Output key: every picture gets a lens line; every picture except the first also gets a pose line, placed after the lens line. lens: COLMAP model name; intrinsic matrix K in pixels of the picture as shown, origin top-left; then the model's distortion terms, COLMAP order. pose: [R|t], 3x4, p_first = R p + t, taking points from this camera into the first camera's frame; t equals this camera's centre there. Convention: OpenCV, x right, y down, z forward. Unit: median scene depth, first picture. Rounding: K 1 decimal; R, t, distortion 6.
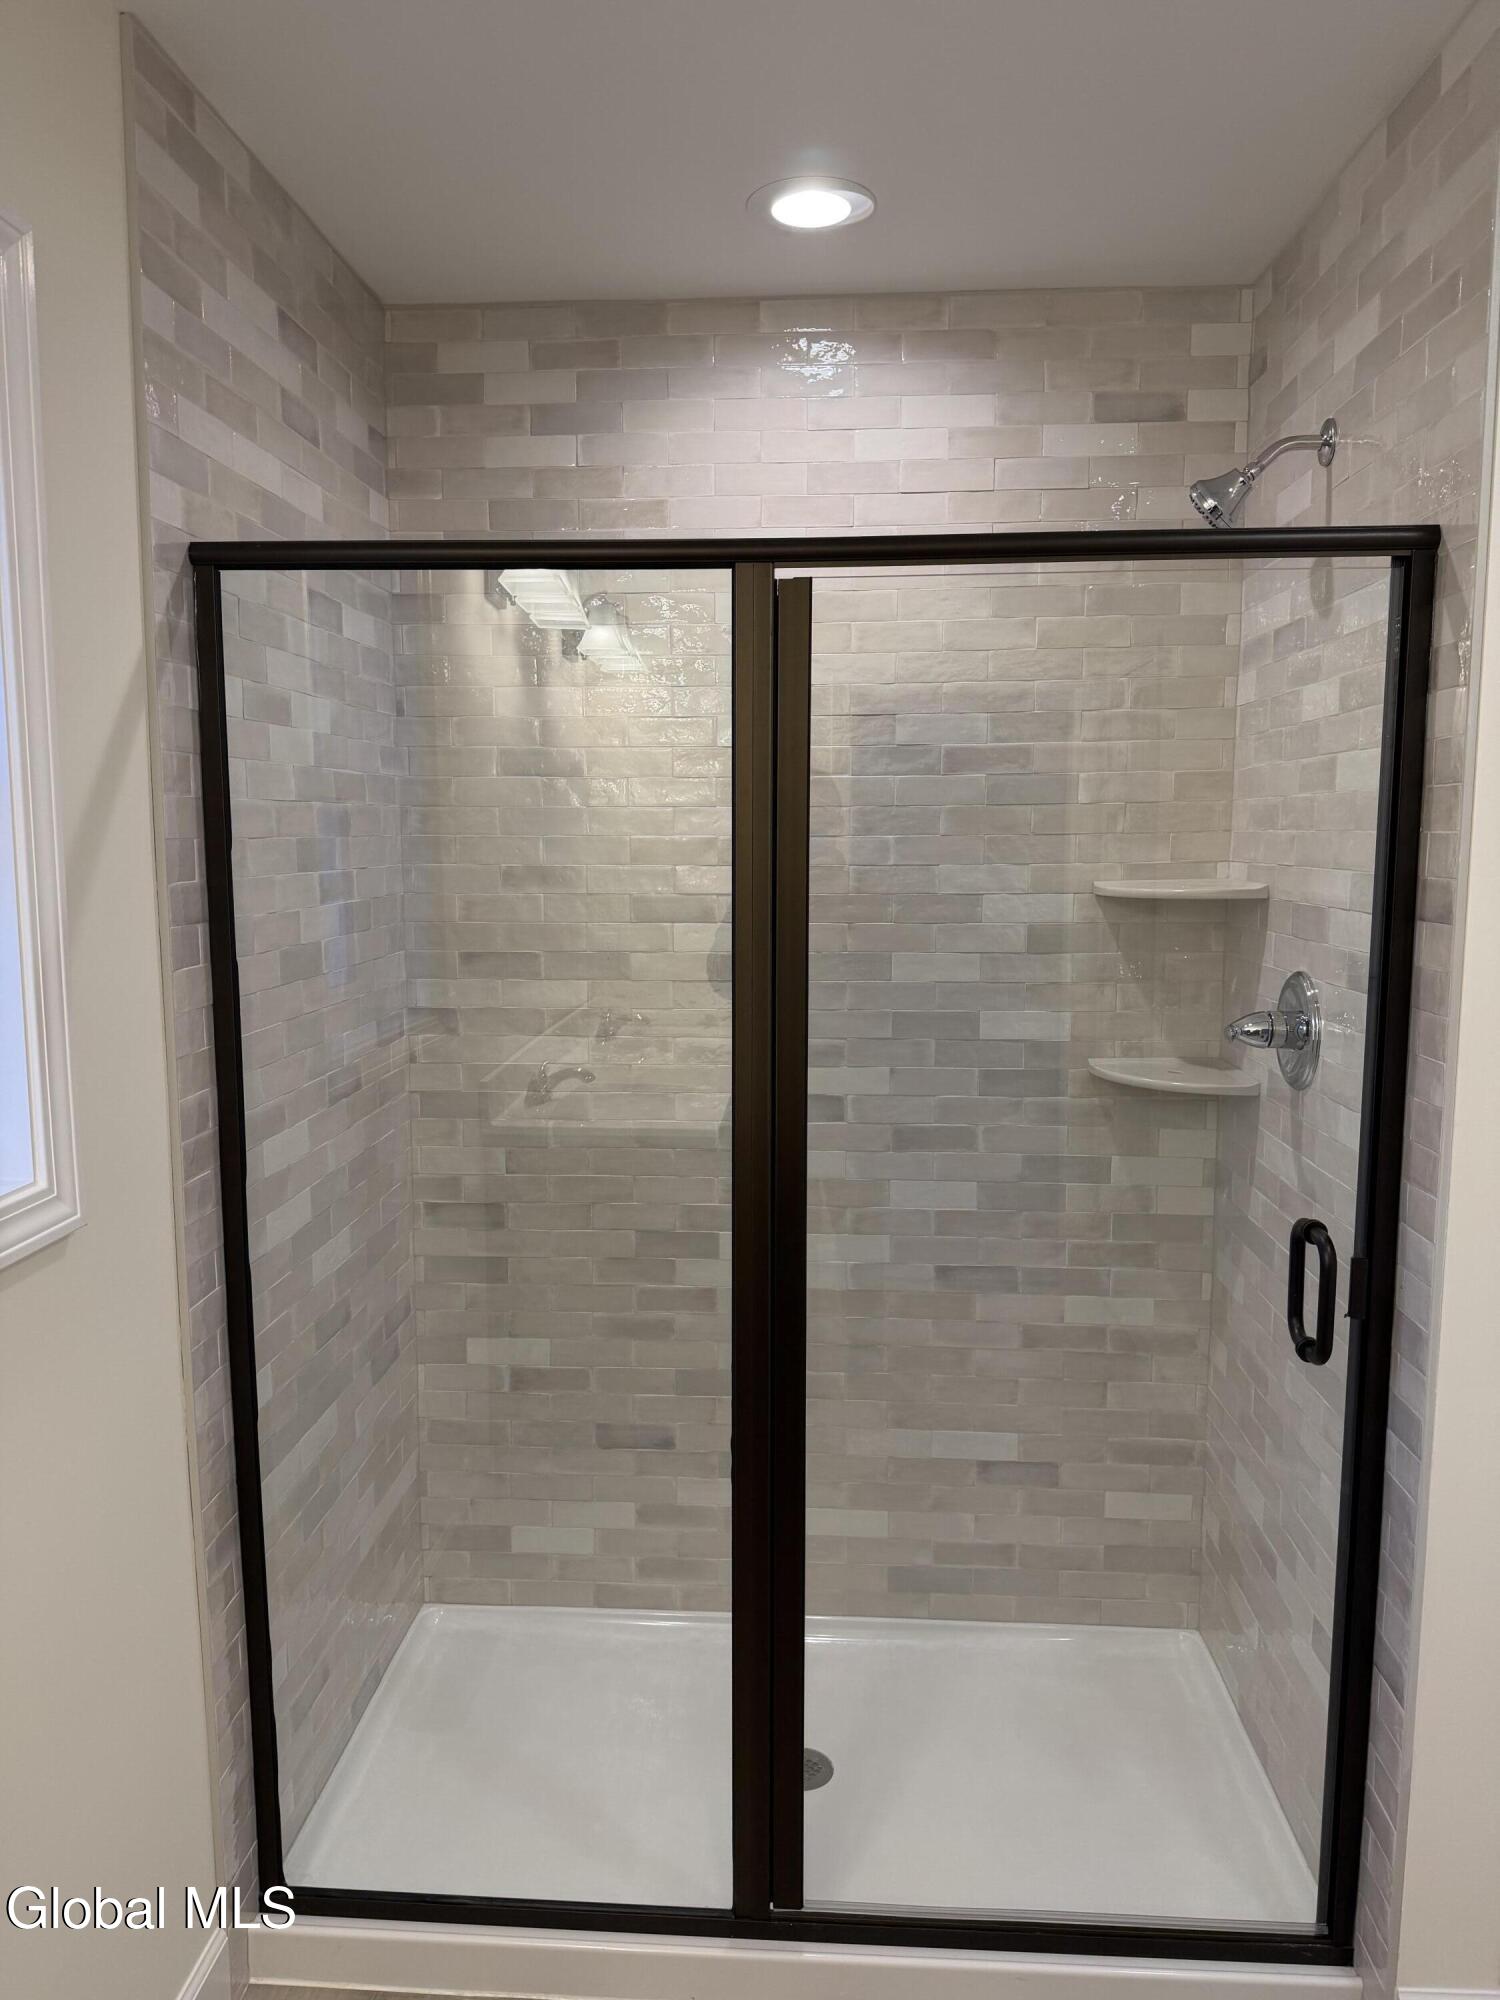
lens RADIAL K [[1407.7, 0, 742.9], [0, 1407.7, 1012.3], [0, 0, 1]] dist [0.066139, -0.062347]
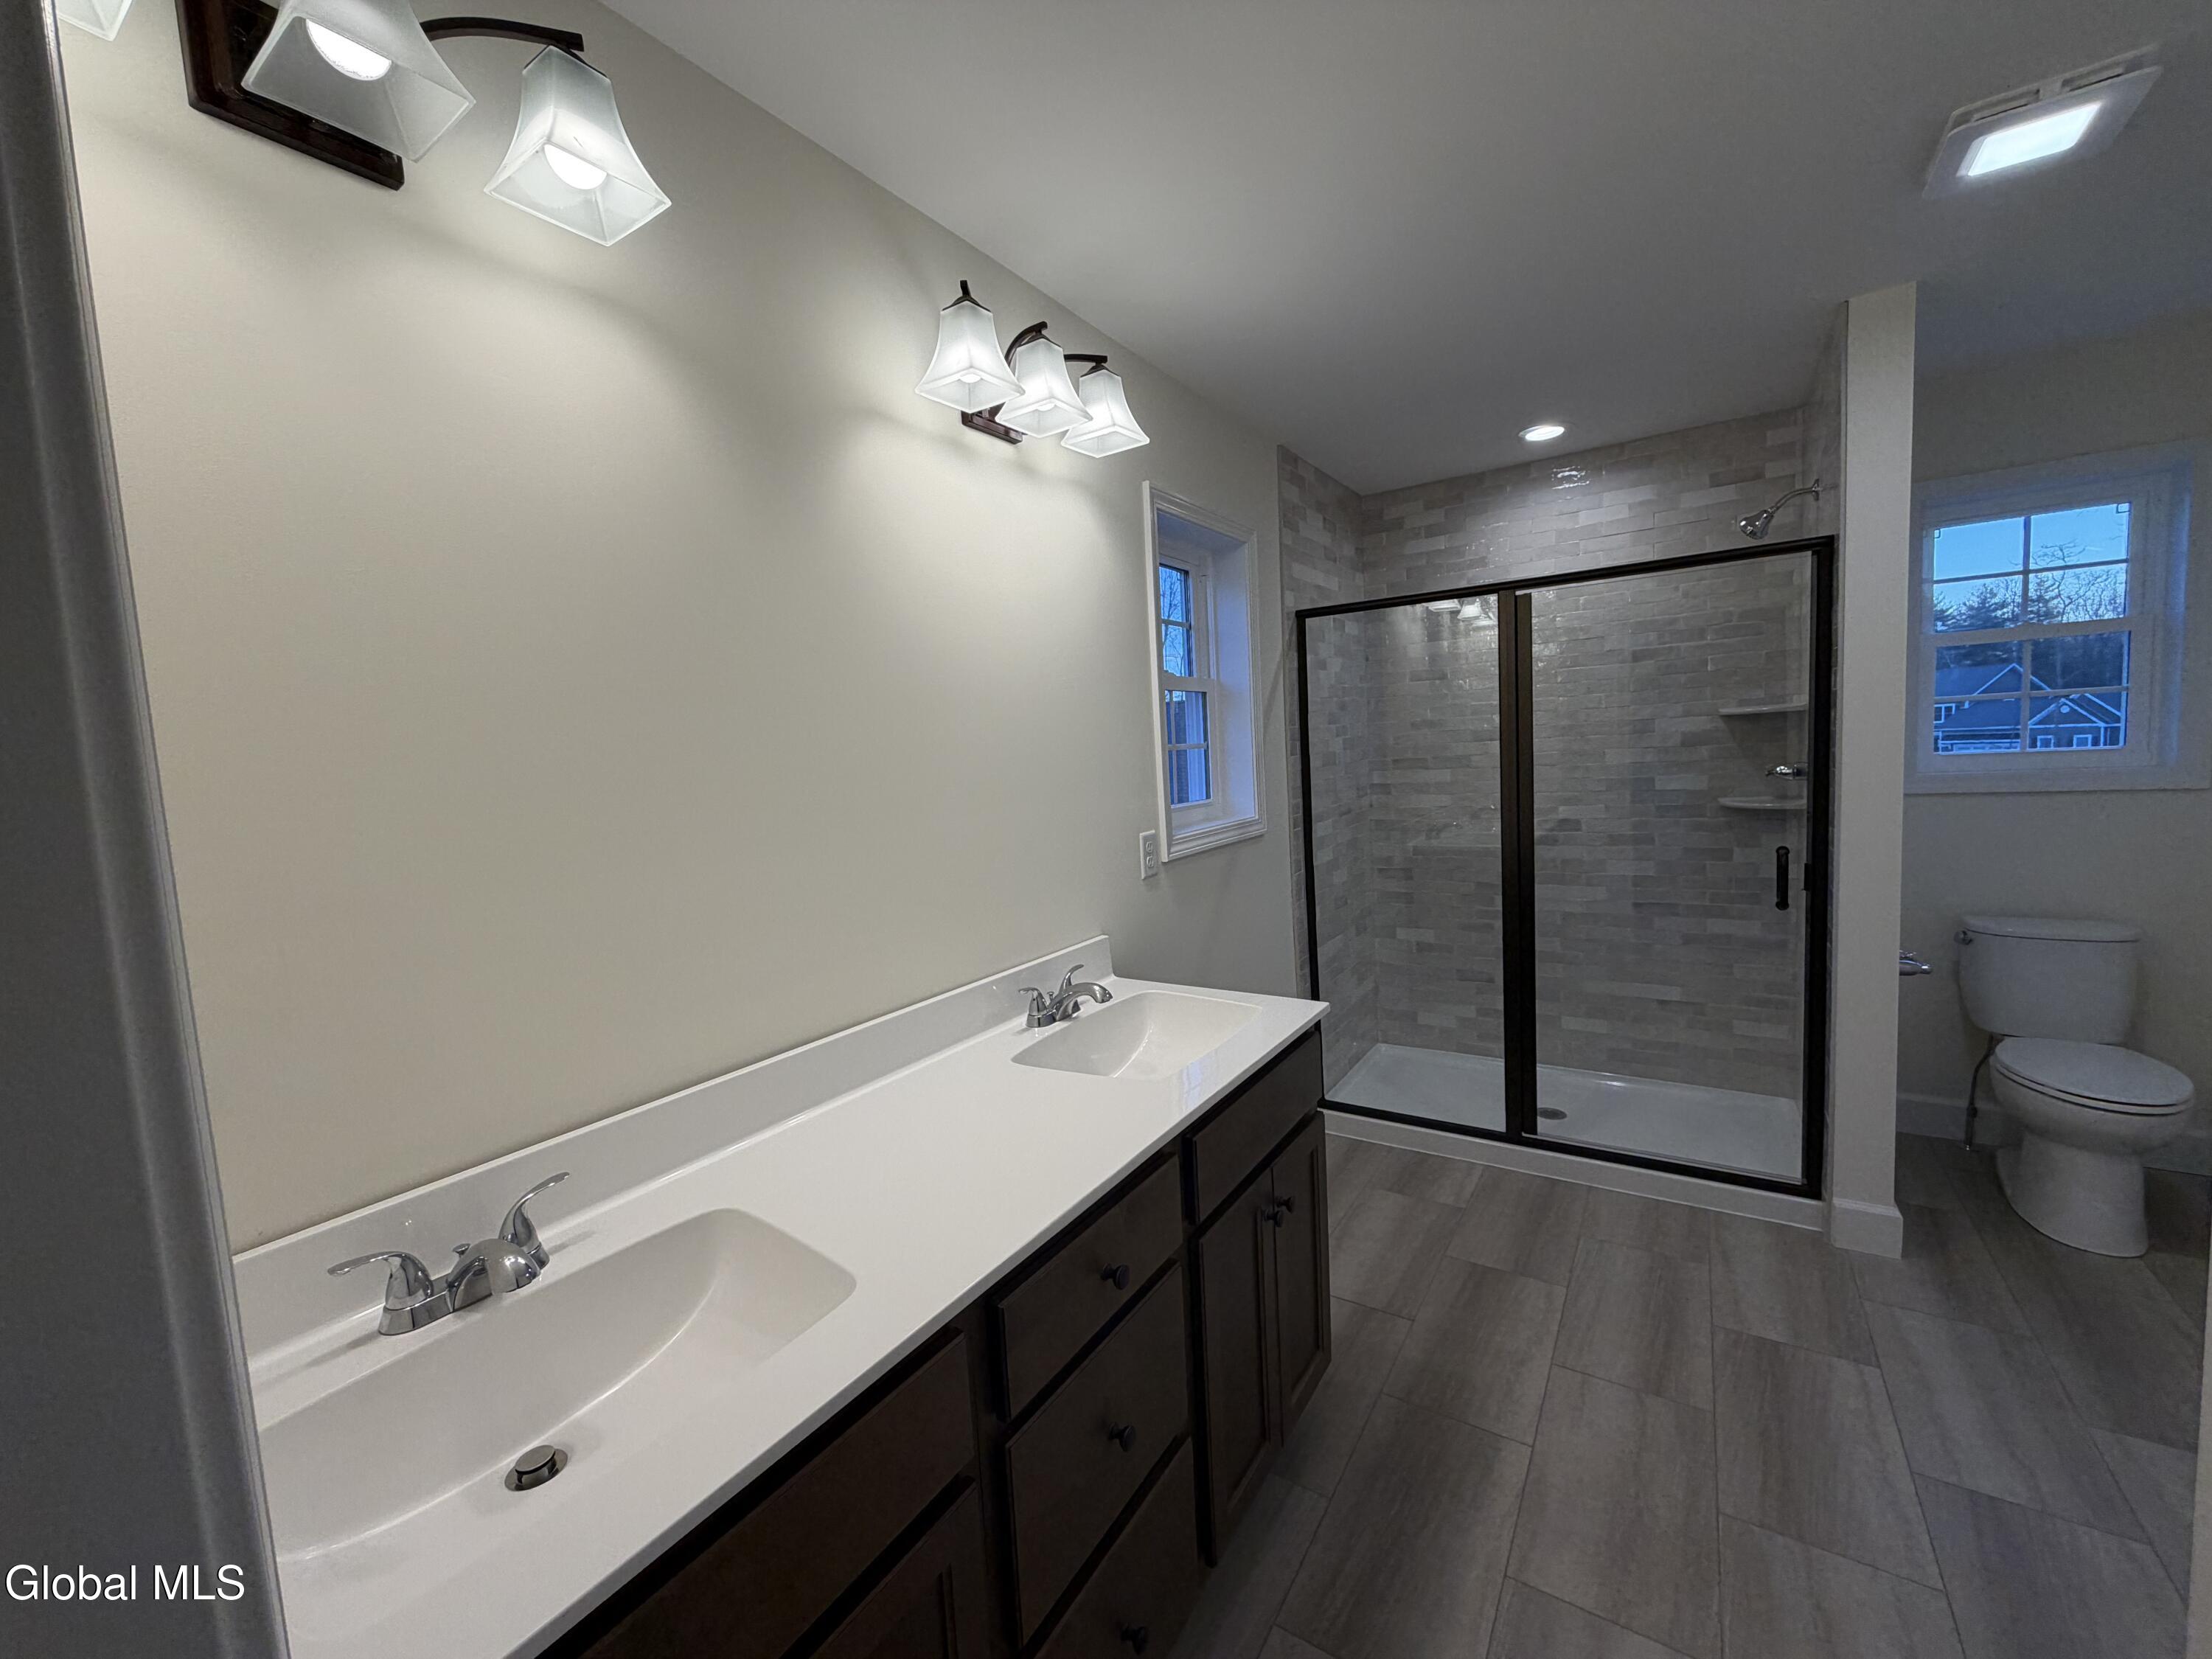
lens RADIAL K [[880.8, 0, 1093.6], [0, 880.8, 827.9], [0, 0, 1]] dist [0.001801, 0.001031]
pose [[0.859545, -0.003453, -0.511049, 0.128953], [-0.007006, 0.999804, -0.018539, 0.109450], [0.511013, 0.019516, 0.859352, -0.548090]]
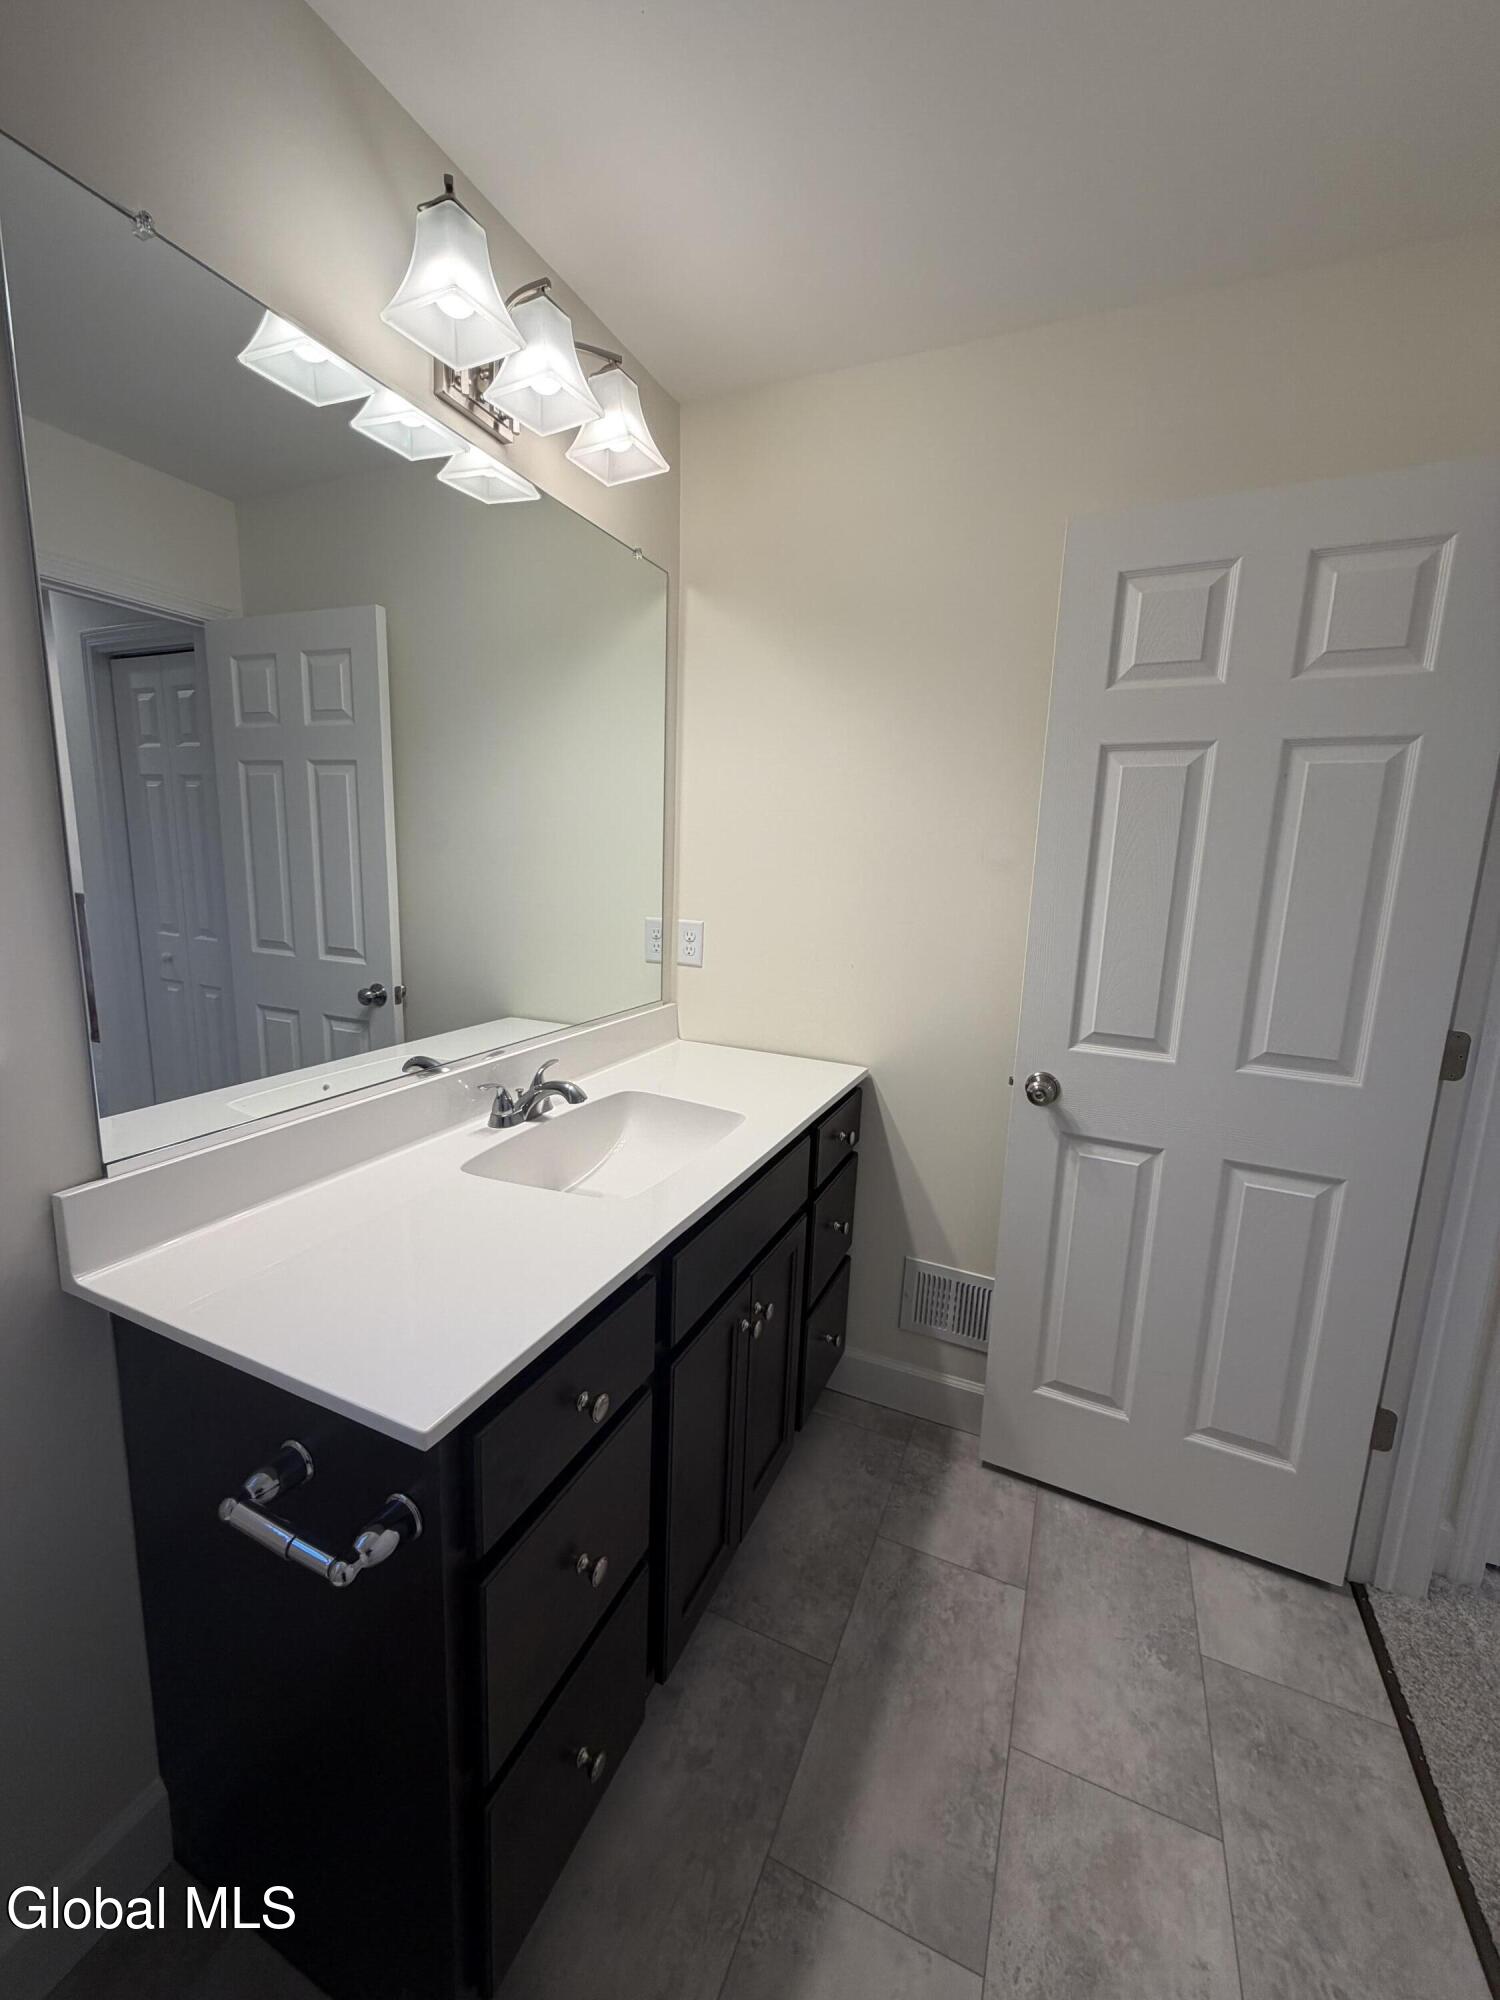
lens RADIAL K [[796.4, 0, 753.7], [0, 796.4, 1010.9], [0, 0, 1]] dist [0.001801, 0.001031]
pose [[0.948588, 0.088539, -0.303877, 0.064474], [-0.077226, 0.995805, 0.049074, 0.132049], [0.306947, -0.023084, 0.951447, -0.441564]]
